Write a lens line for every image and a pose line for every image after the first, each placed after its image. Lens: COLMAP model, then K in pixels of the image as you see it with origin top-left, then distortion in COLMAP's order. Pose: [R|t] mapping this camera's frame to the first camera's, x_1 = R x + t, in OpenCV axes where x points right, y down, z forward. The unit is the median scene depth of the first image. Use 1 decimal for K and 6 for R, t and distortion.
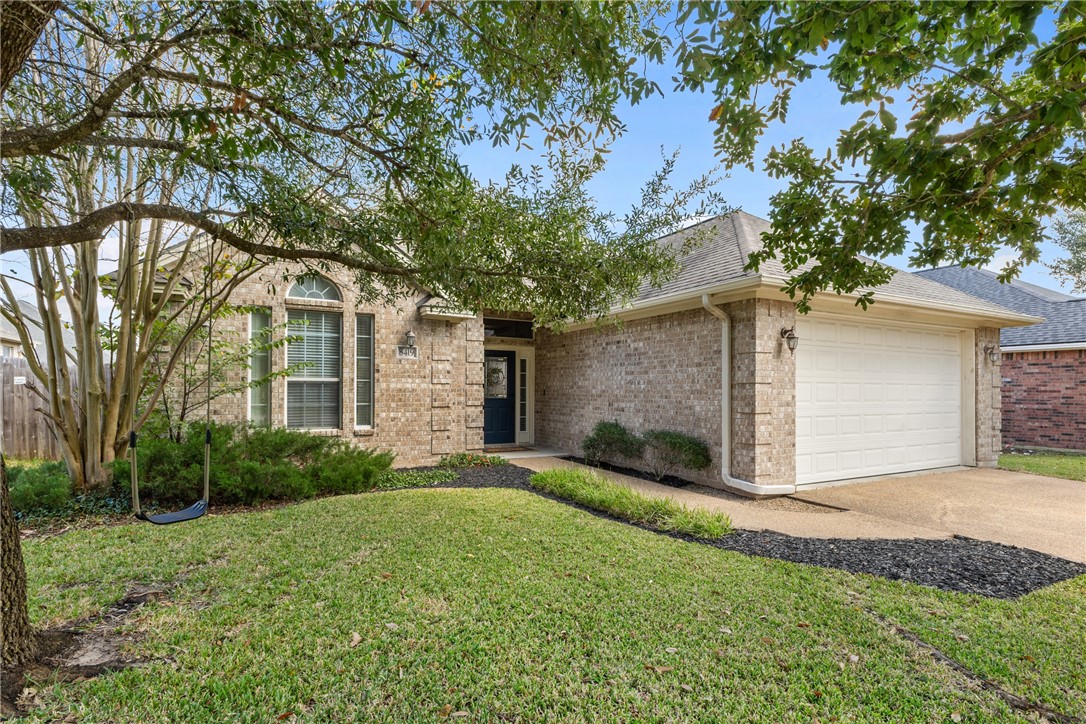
lens RADIAL K [[541.9, 0, 552.5], [0, 541.9, 393.4], [0, 0, 1]] dist [-0.003307, -0.000085]
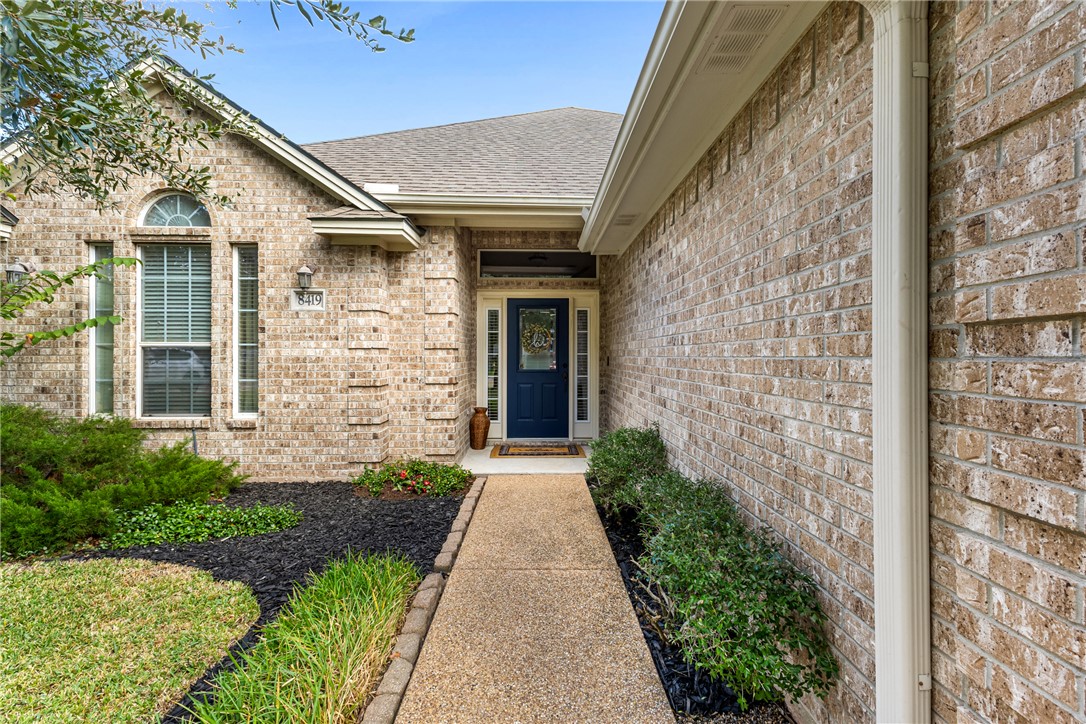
lens RADIAL K [[472.5, 0, 542.4], [0, 472.5, 356.6], [0, 0, 1]] dist [0.008635, 0.000283]
pose [[0.880509, -0.002821, -0.474021, 0.234522], [0.000617, 0.999988, -0.004804, -0.006284], [0.474029, 0.003938, 0.880501, 0.641184]]
